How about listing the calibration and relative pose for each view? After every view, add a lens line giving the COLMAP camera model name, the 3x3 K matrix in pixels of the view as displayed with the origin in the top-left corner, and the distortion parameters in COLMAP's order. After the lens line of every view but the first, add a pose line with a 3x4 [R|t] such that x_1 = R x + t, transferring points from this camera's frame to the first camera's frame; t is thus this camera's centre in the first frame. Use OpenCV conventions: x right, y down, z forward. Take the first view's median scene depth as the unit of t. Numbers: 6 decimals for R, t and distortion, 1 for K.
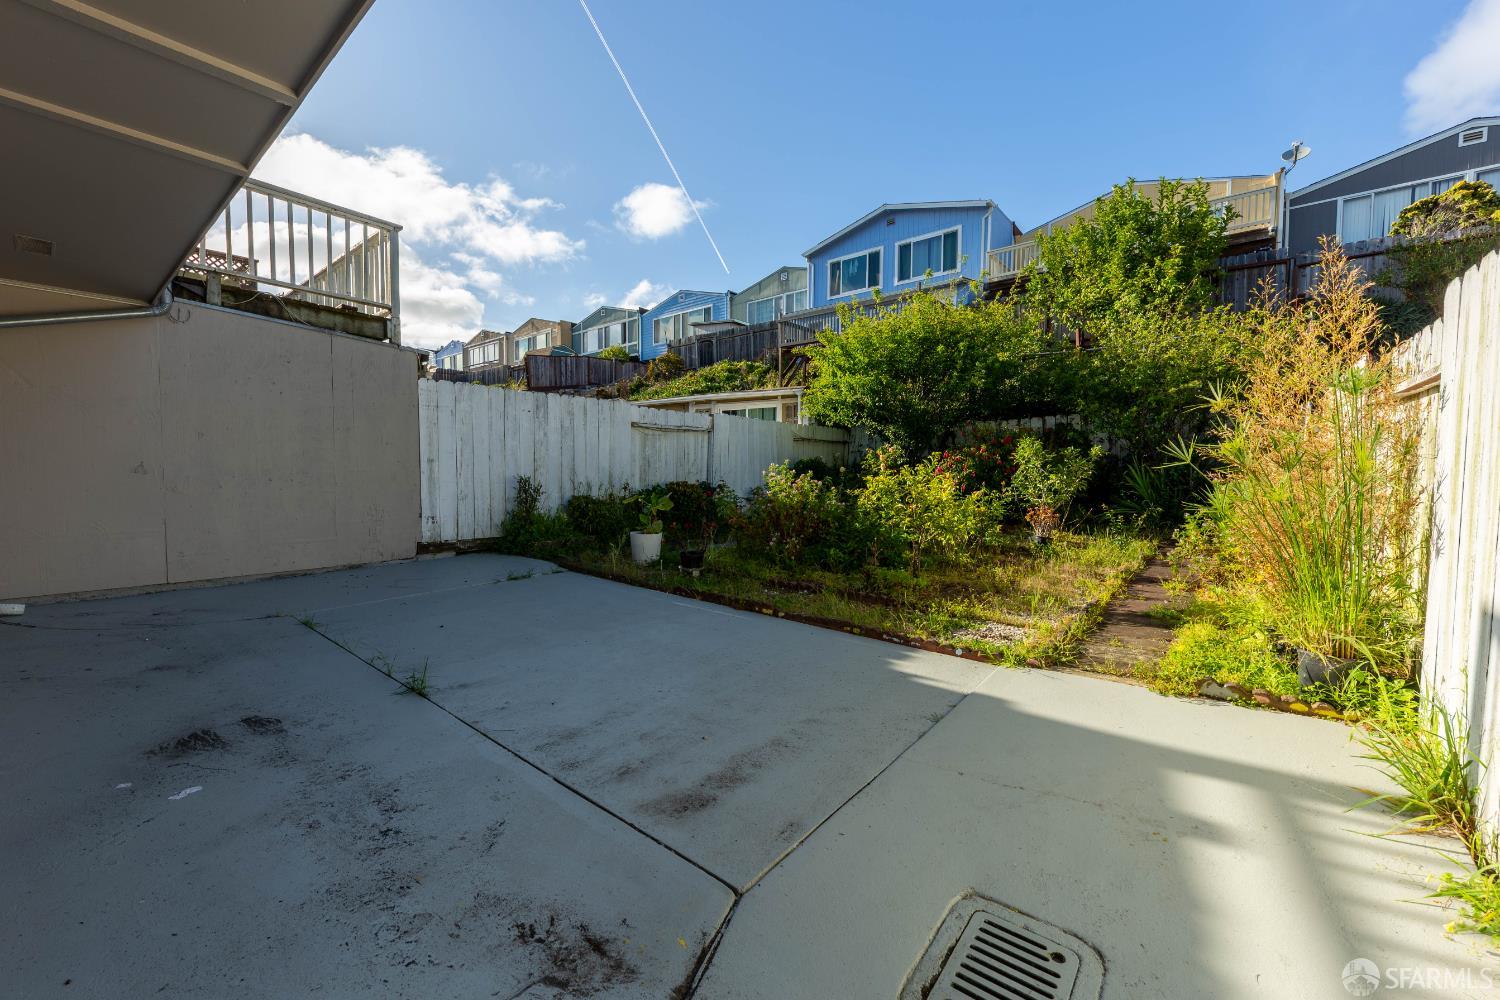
lens RADIAL K [[583.5, 0, 753.4], [0, 583.5, 500.6], [0, 0, 1]] dist [0.004138, -0.000558]
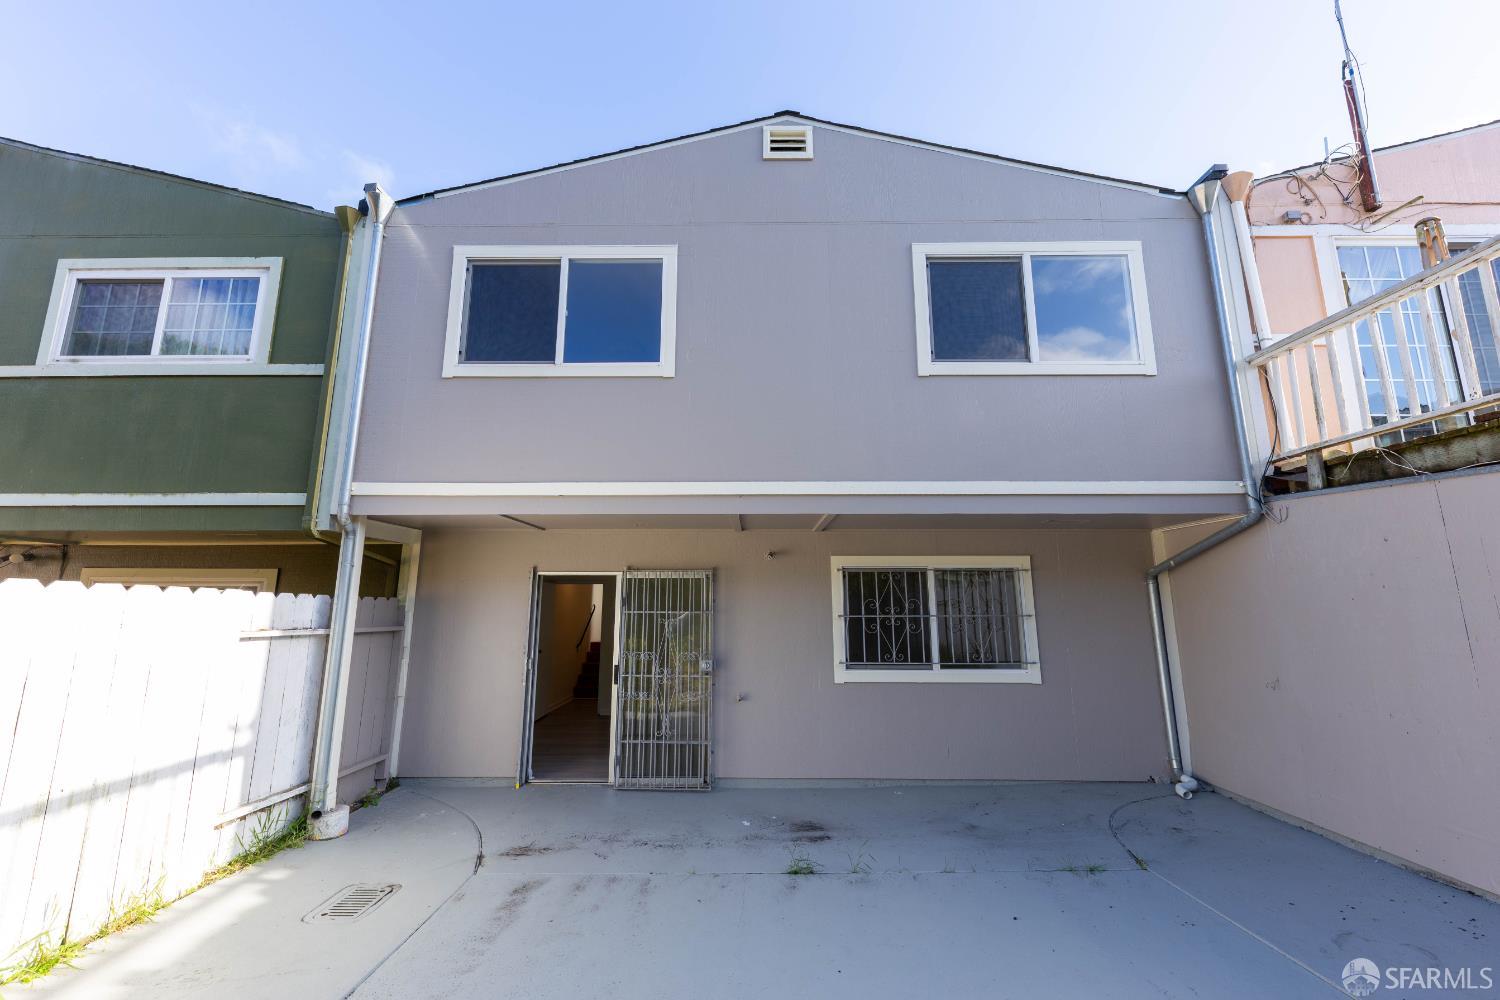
lens RADIAL K [[583.5, 0, 740.0], [0, 583.5, 503.4], [0, 0, 1]] dist [0.004138, -0.000558]
pose [[-0.783755, -0.112371, -0.610820, 0.531568], [-0.033363, 0.989693, -0.139262, -0.381174], [0.620174, -0.088768, -0.779426, 2.573818]]
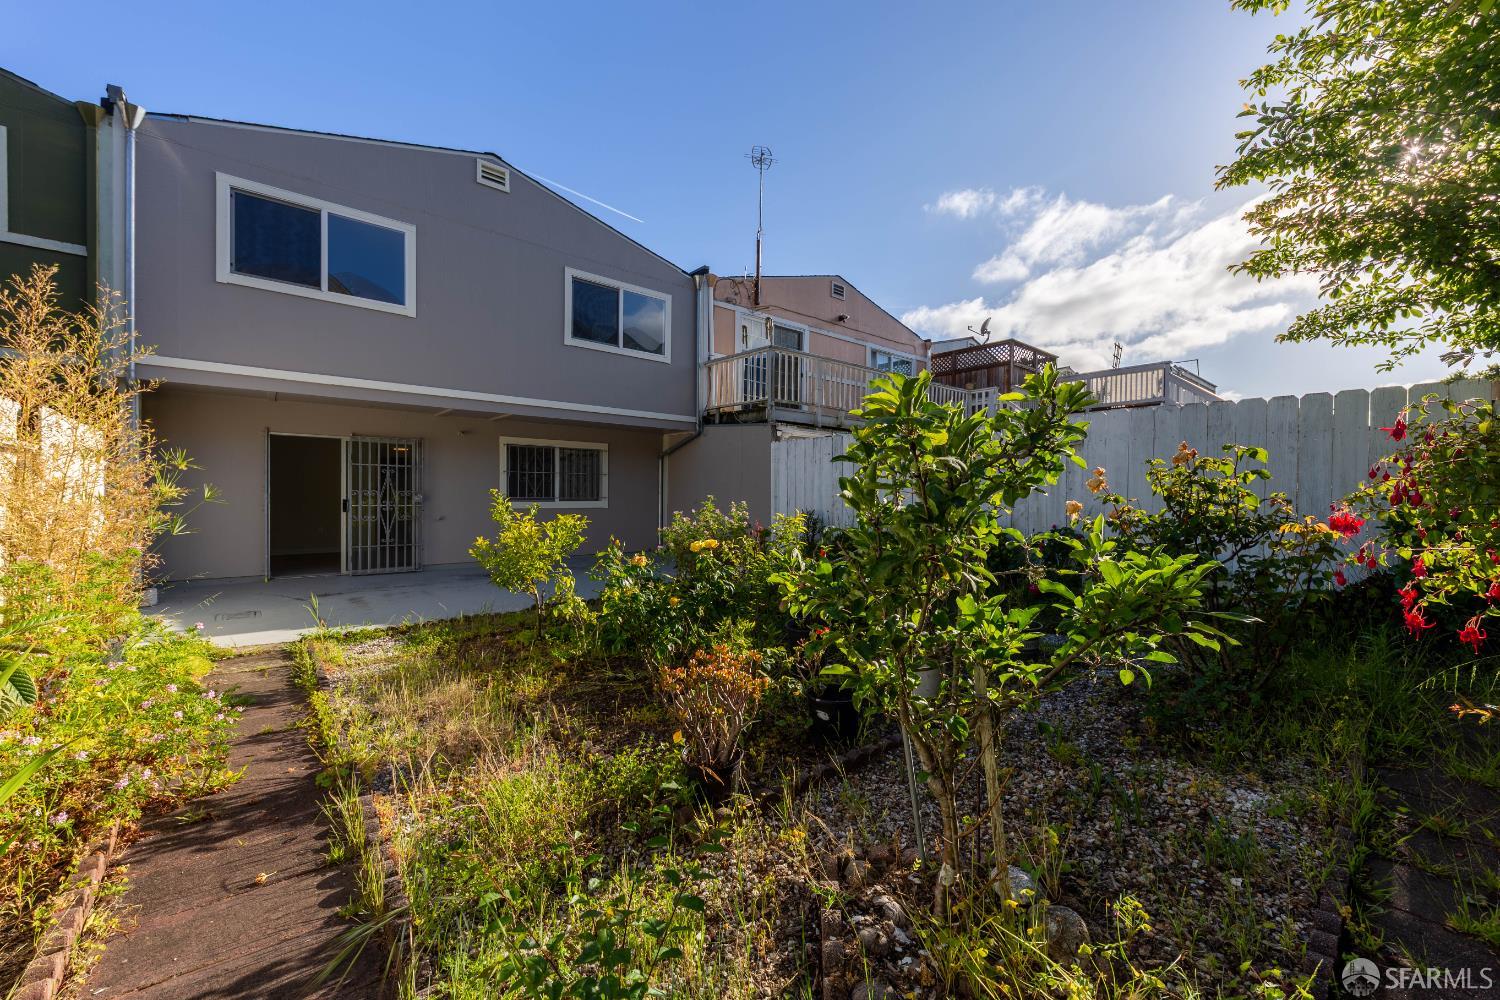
lens RADIAL K [[583.5, 0, 746.7], [0, 583.5, 497.0], [0, 0, 1]] dist [0.004138, -0.000558]
pose [[-0.191864, 0.001404, -0.981420, 2.520950], [-0.059007, 0.998173, 0.012964, -0.236744], [0.979646, 0.060398, -0.191431, 3.441769]]
